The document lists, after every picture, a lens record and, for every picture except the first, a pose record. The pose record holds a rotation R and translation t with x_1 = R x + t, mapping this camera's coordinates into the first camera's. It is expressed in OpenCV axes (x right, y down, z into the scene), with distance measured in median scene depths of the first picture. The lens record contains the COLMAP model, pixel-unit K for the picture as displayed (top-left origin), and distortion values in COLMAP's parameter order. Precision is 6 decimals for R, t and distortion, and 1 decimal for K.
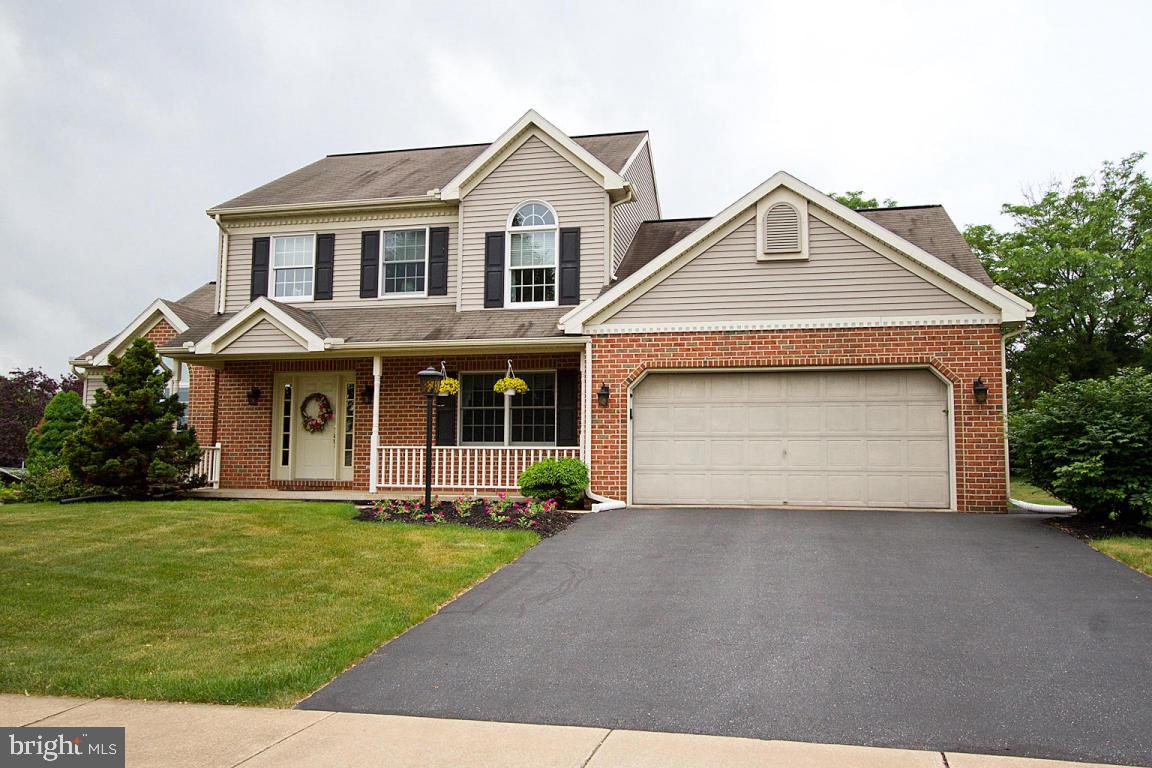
lens RADIAL K [[922.1, 0, 576.9], [0, 922.1, 389.9], [0, 0, 1]] dist [-0.015842, -0.010987]
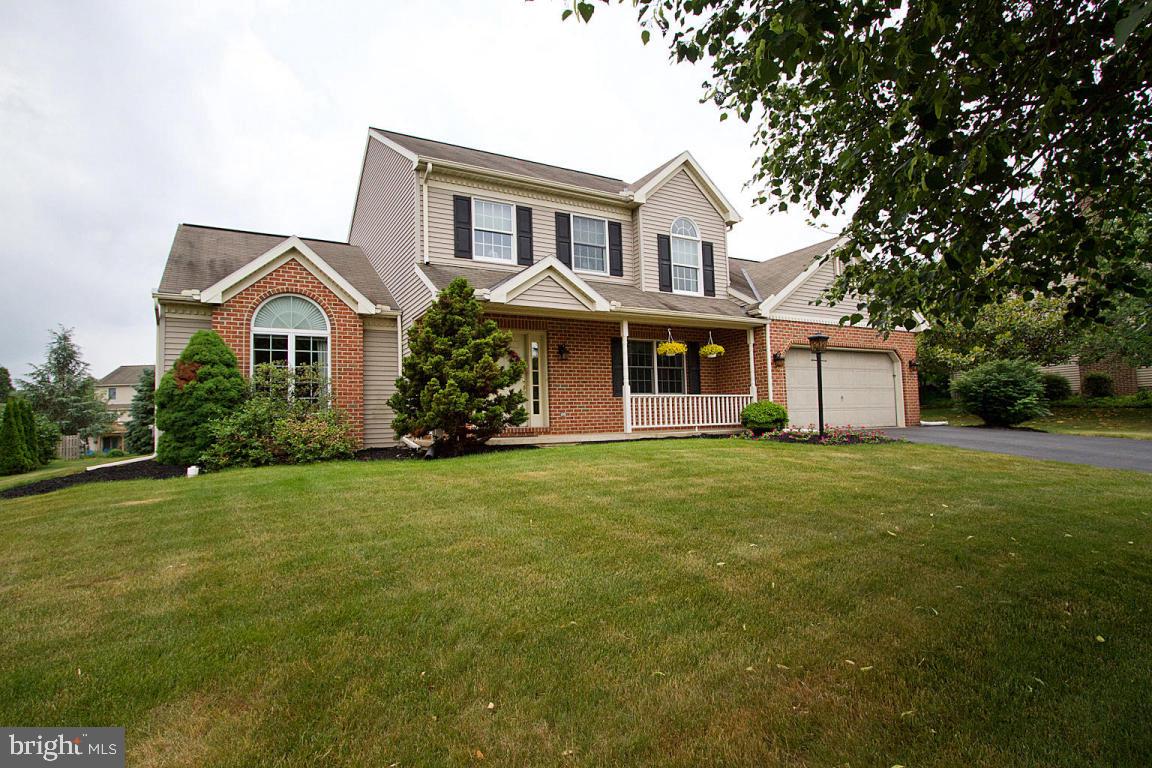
lens RADIAL K [[601.7, 0, 575.9], [0, 601.7, 380.1], [0, 0, 1]] dist [-0.031899, -0.000178]
pose [[0.727472, 0.018376, 0.685891, -0.787165], [-0.027694, 0.999613, 0.002591, 0.040407], [-0.685578, -0.020880, 0.727699, 0.461036]]
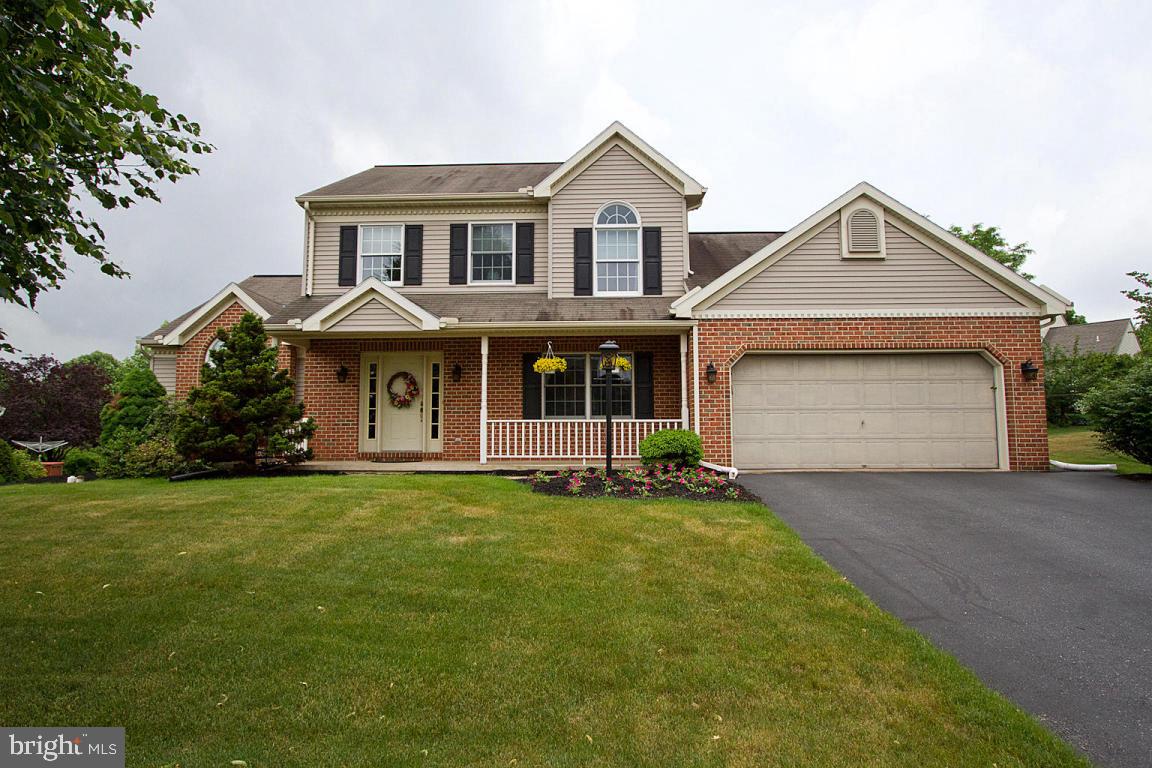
lens RADIAL K [[650.2, 0, 572.5], [0, 650.2, 385.3], [0, 0, 1]] dist [-0.026946, 0.001460]
pose [[0.981082, 0.005147, 0.193523, -0.257969], [-0.006309, 0.999966, 0.005385, 0.015557], [-0.193488, -0.006504, 0.981081, 0.232354]]
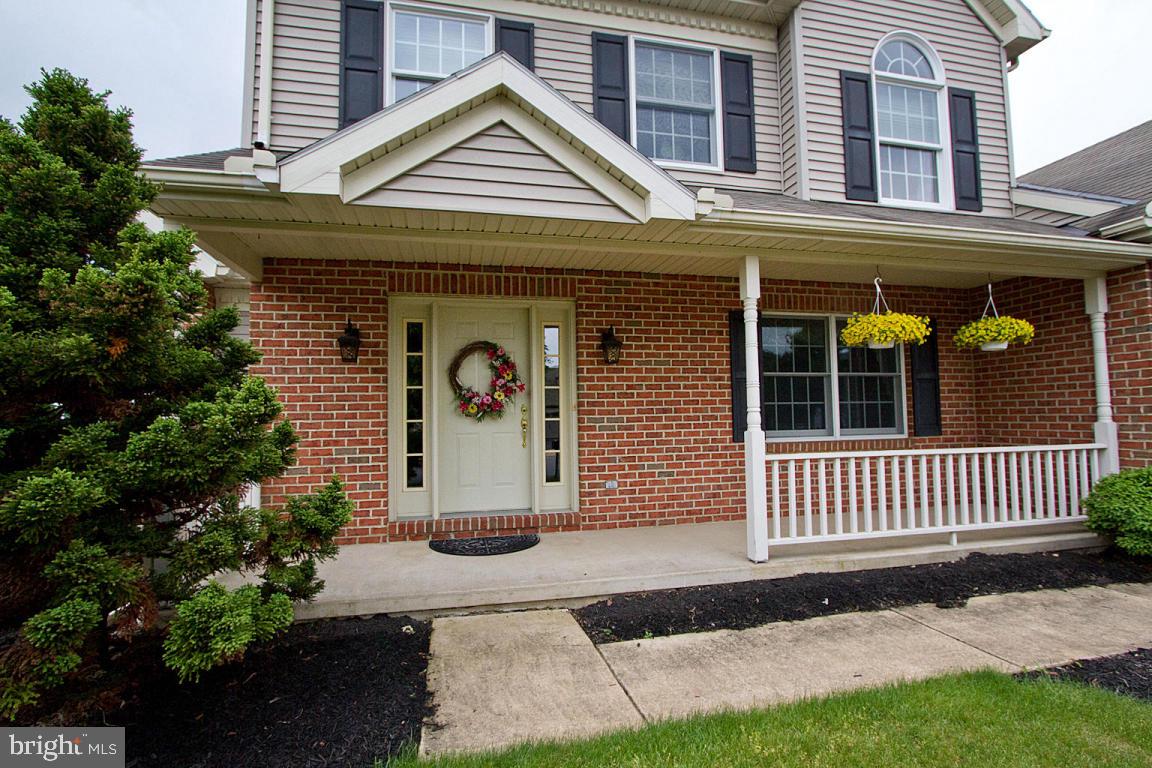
lens RADIAL K [[532.7, 0, 574.2], [0, 532.7, 389.5], [0, 0, 1]] dist [-0.017984, -0.000021]
pose [[0.901210, 0.000413, 0.433383, -0.401014], [-0.017688, 0.999201, 0.035830, 0.020531], [-0.433022, -0.039956, 0.900498, 0.784899]]
